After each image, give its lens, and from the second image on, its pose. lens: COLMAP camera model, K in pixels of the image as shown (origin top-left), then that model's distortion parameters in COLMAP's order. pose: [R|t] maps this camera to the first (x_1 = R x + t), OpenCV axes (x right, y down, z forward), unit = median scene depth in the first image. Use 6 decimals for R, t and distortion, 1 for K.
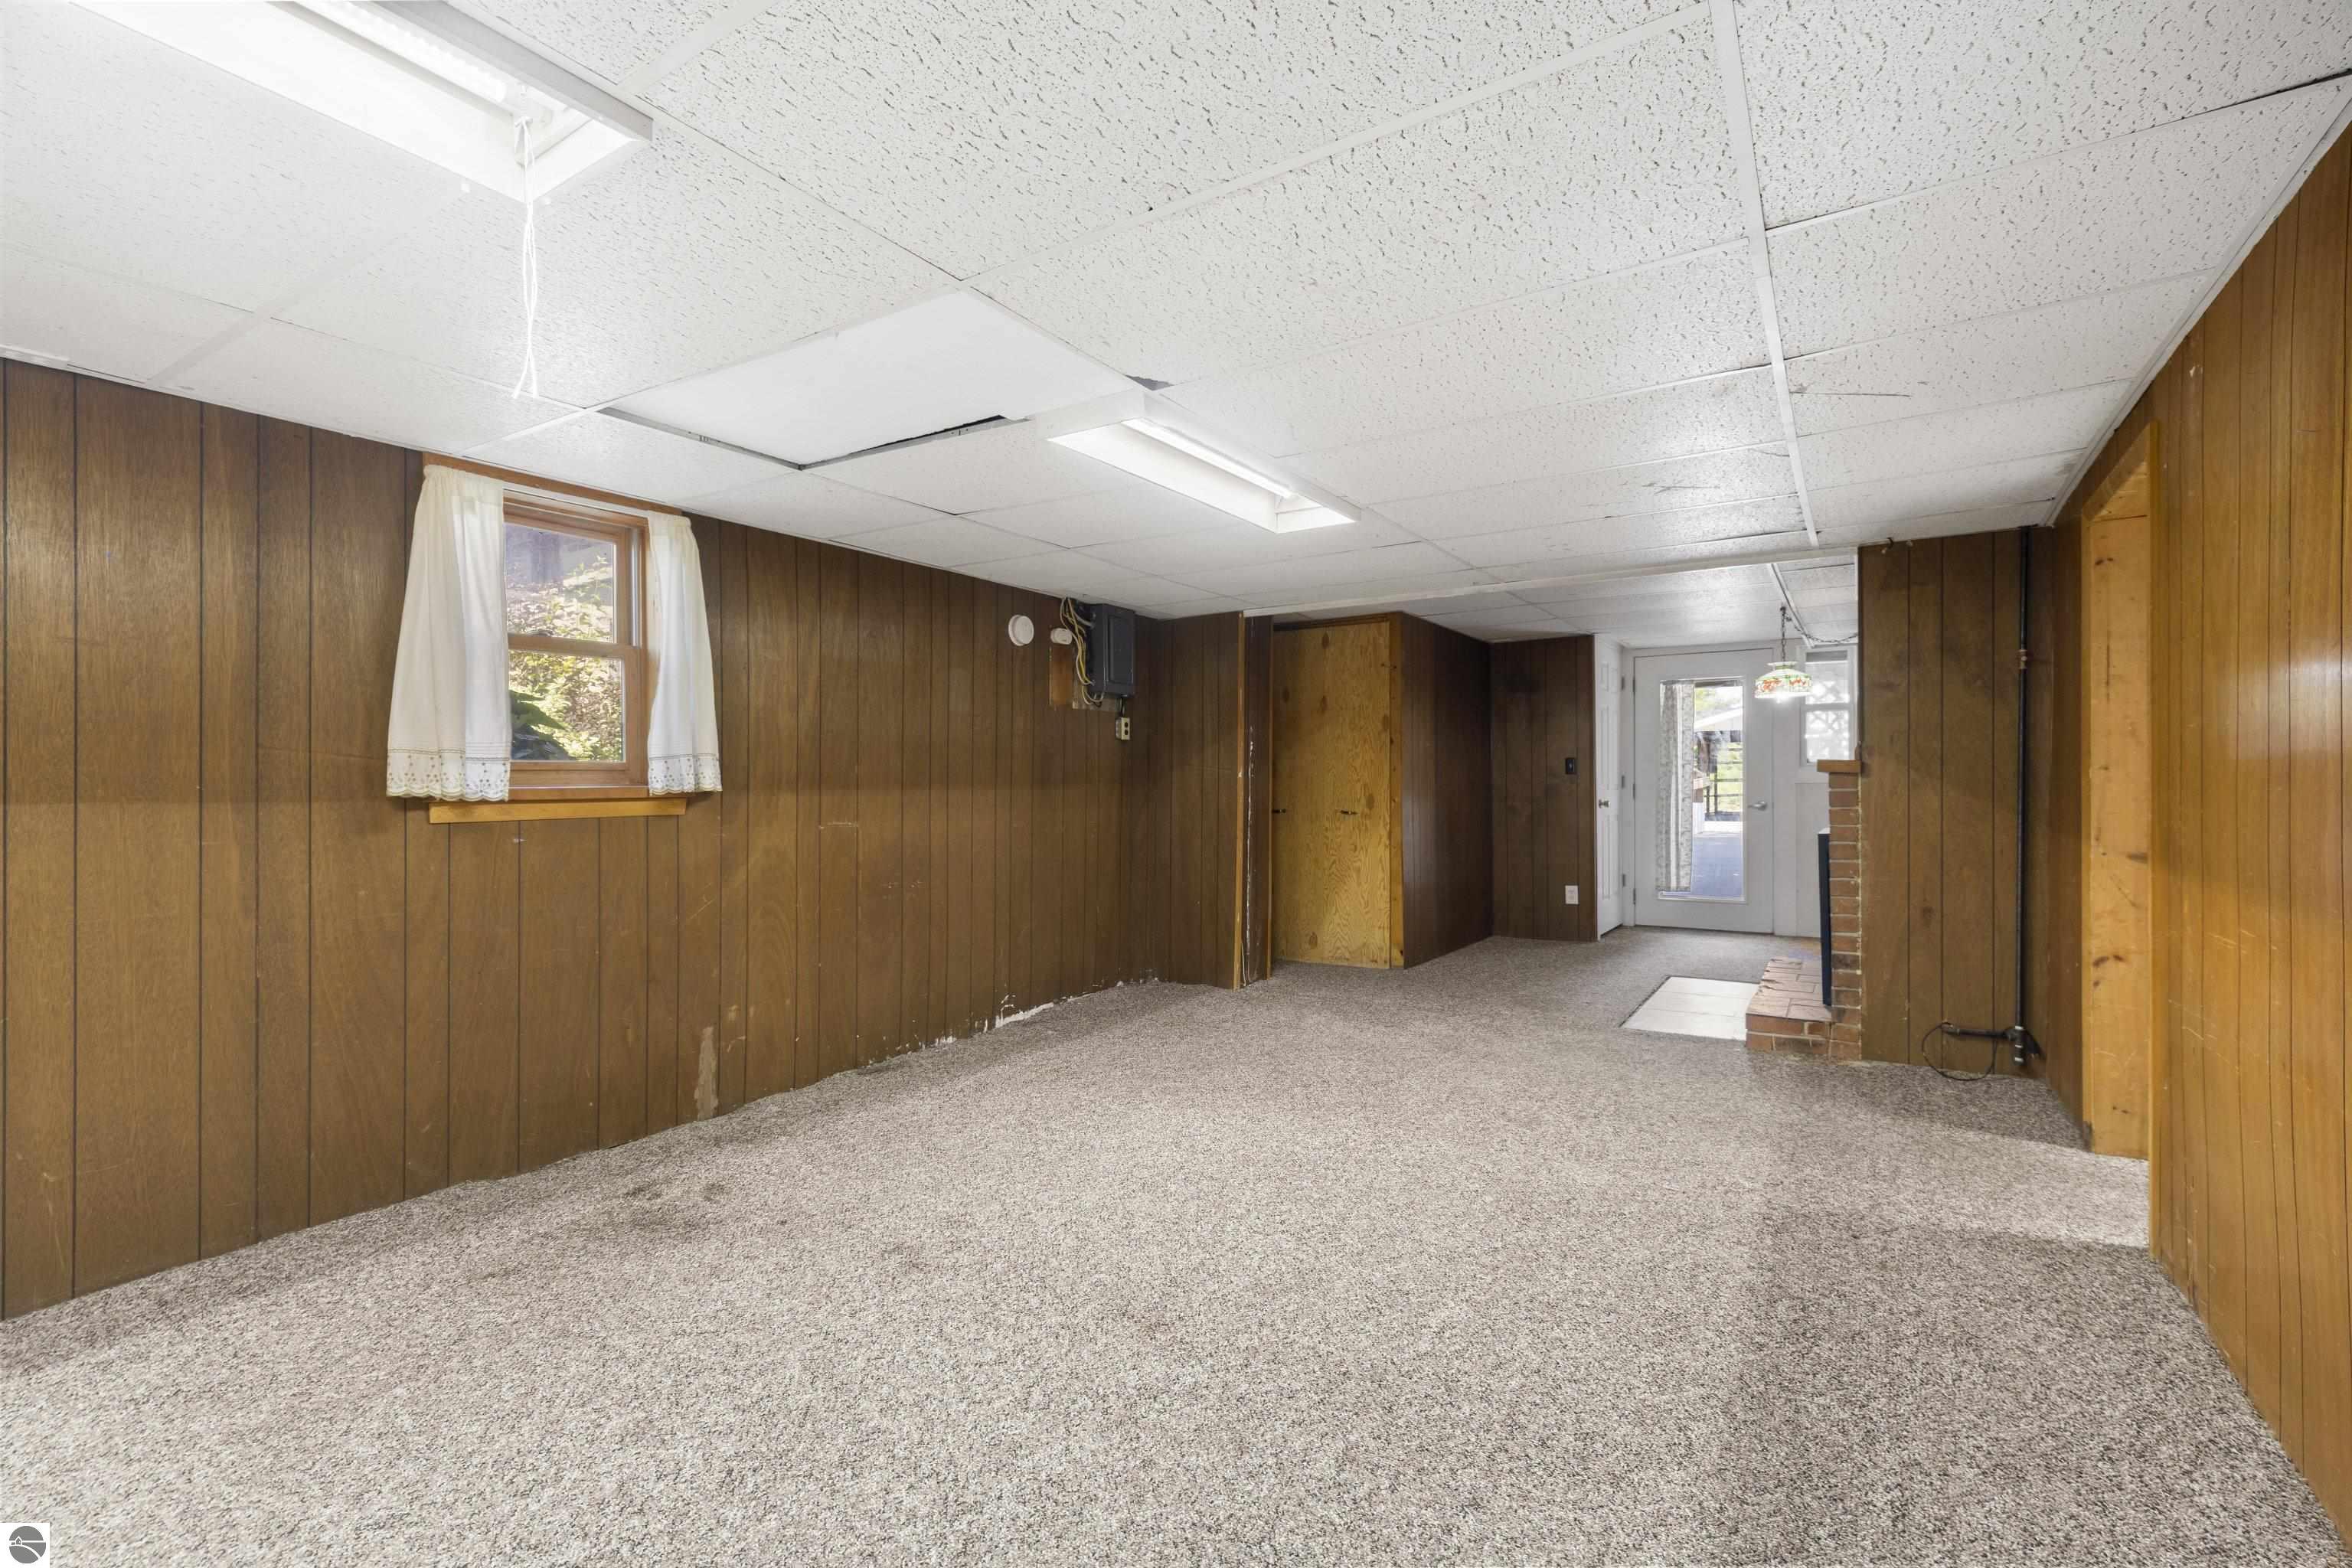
lens RADIAL K [[1061.7, 0, 1188.9], [0, 1061.7, 783.7], [0, 0, 1]] dist [0.007052, -0.000910]
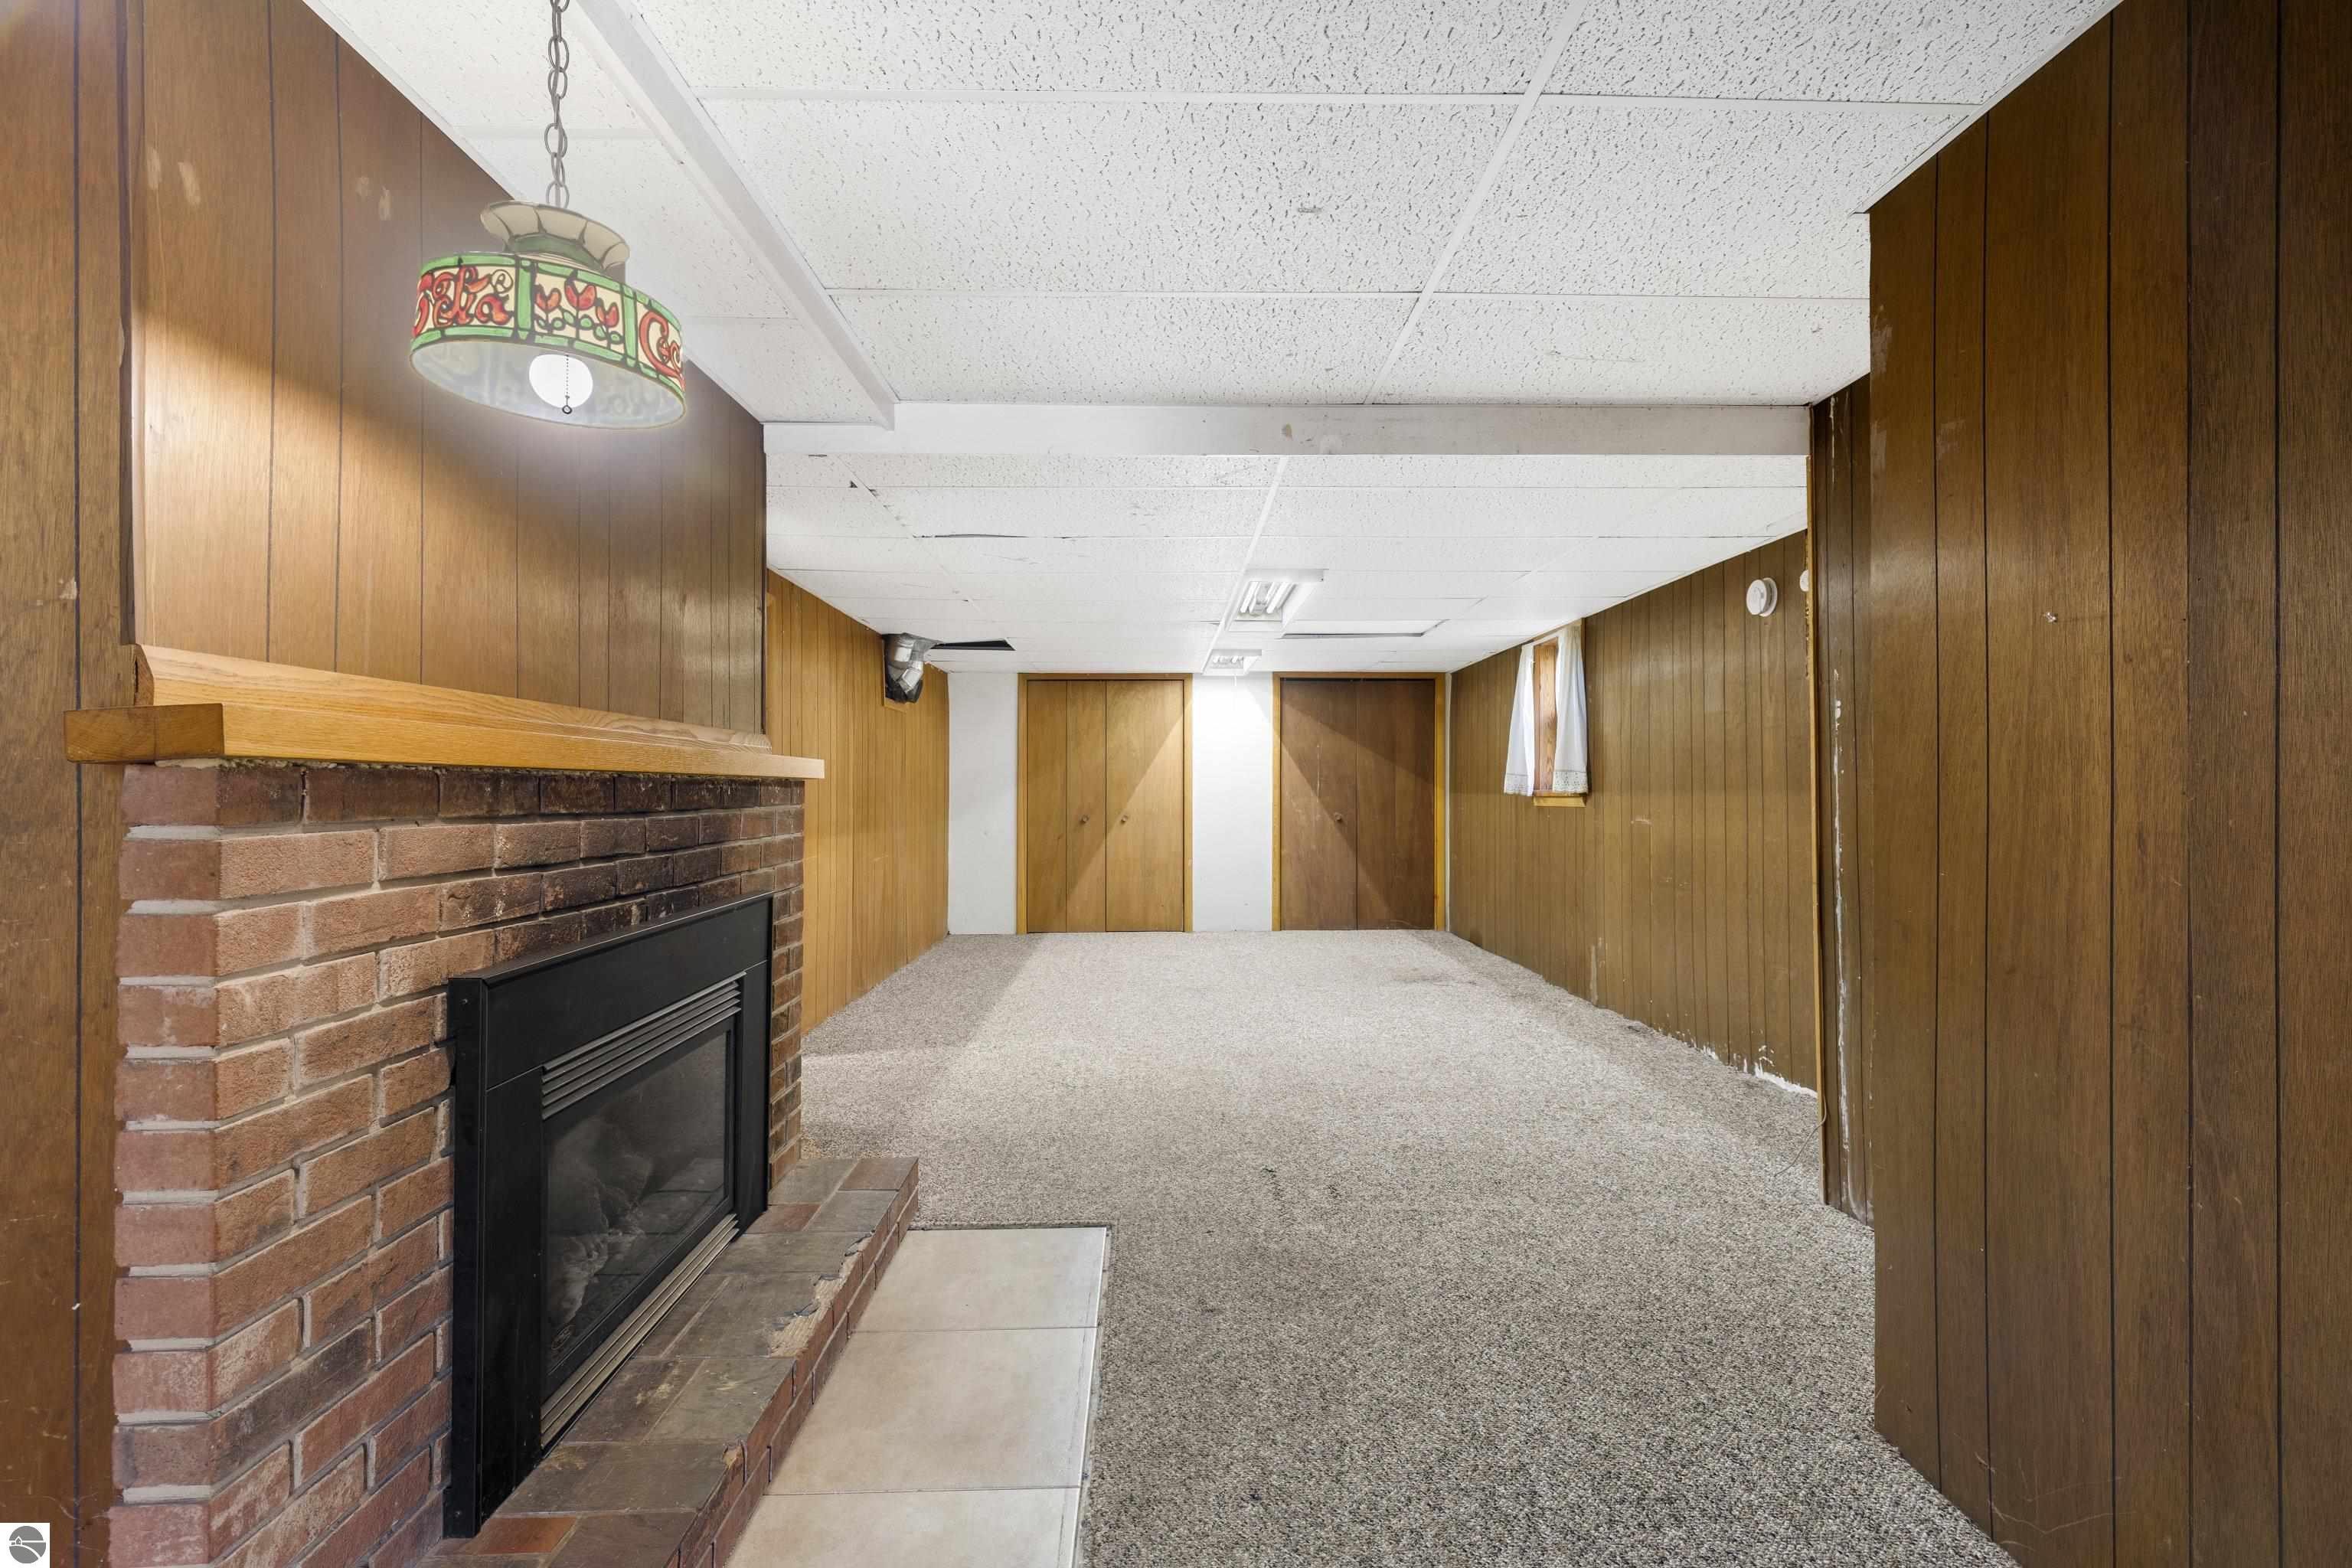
lens RADIAL K [[1061.7, 0, 1183.3], [0, 1061.7, 782.2], [0, 0, 1]] dist [0.007052, -0.000910]
pose [[-0.829934, 0.004196, -0.557846, 0.663146], [0.007027, 0.999971, -0.002933, -0.005149], [0.557817, -0.006354, -0.829939, 1.439020]]
